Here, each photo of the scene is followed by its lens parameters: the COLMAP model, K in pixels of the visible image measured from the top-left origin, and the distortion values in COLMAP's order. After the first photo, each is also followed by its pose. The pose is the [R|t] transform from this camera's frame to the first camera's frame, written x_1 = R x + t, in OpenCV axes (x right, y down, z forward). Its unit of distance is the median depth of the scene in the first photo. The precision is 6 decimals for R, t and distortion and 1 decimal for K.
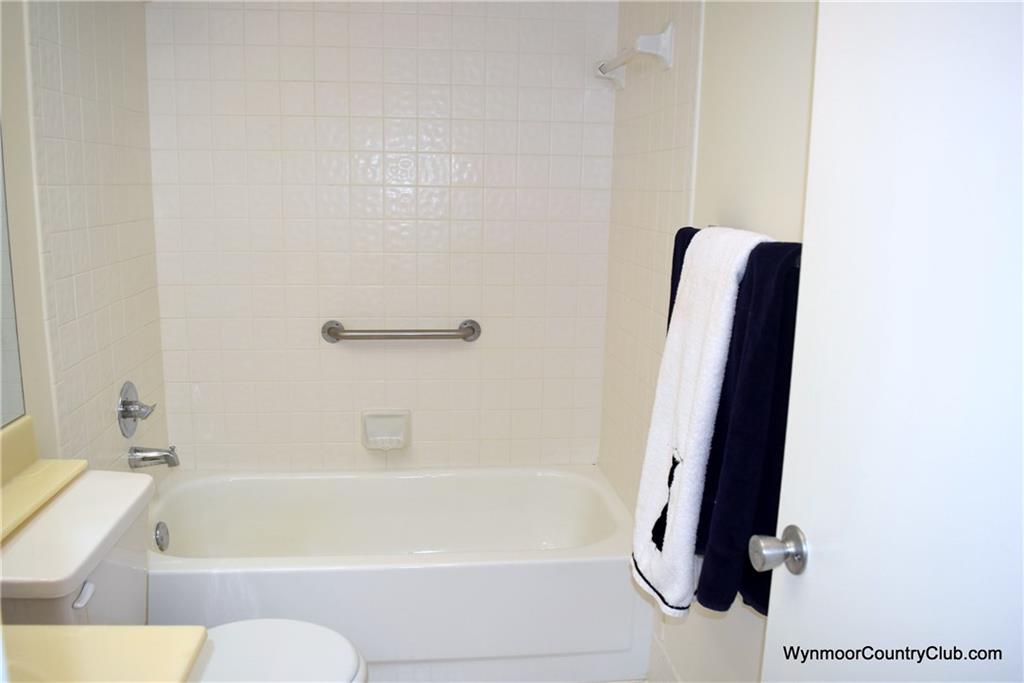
lens RADIAL K [[805.8, 0, 512.0], [0, 805.8, 341.5], [0, 0, 1]] dist [-0.090503, 0.010291]
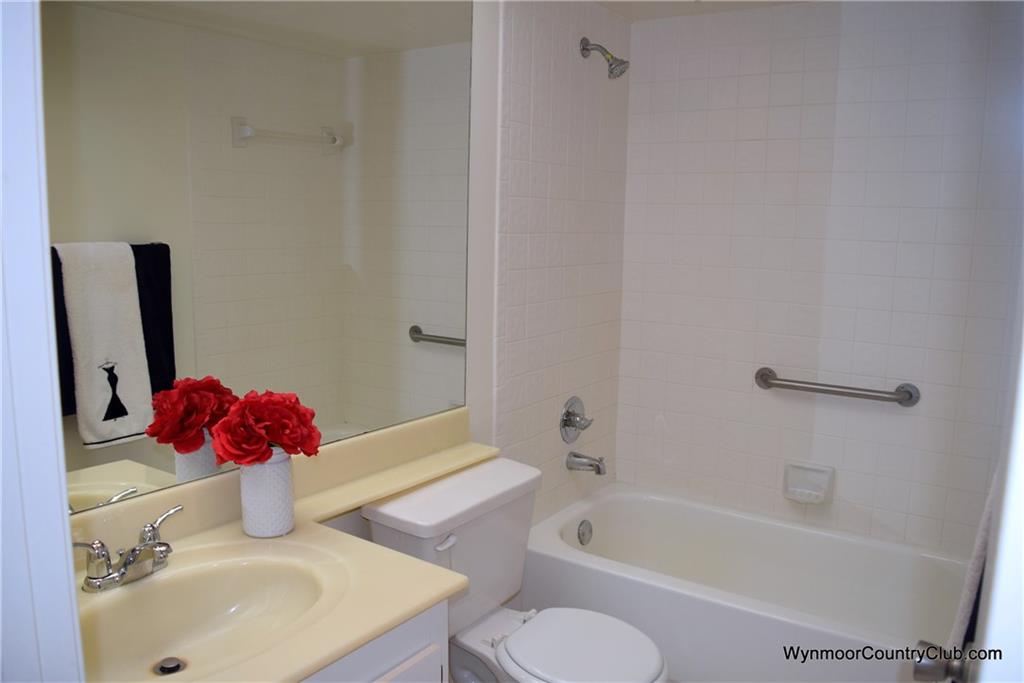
lens RADIAL K [[805.8, 0, 512.0], [0, 805.8, 341.5], [0, 0, 1]] dist [-0.090503, 0.010291]
pose [[0.753703, 0.093579, -0.650519, 0.216724], [-0.129737, 0.991519, -0.007684, -0.009852], [0.644283, 0.090188, 0.759451, 0.003914]]
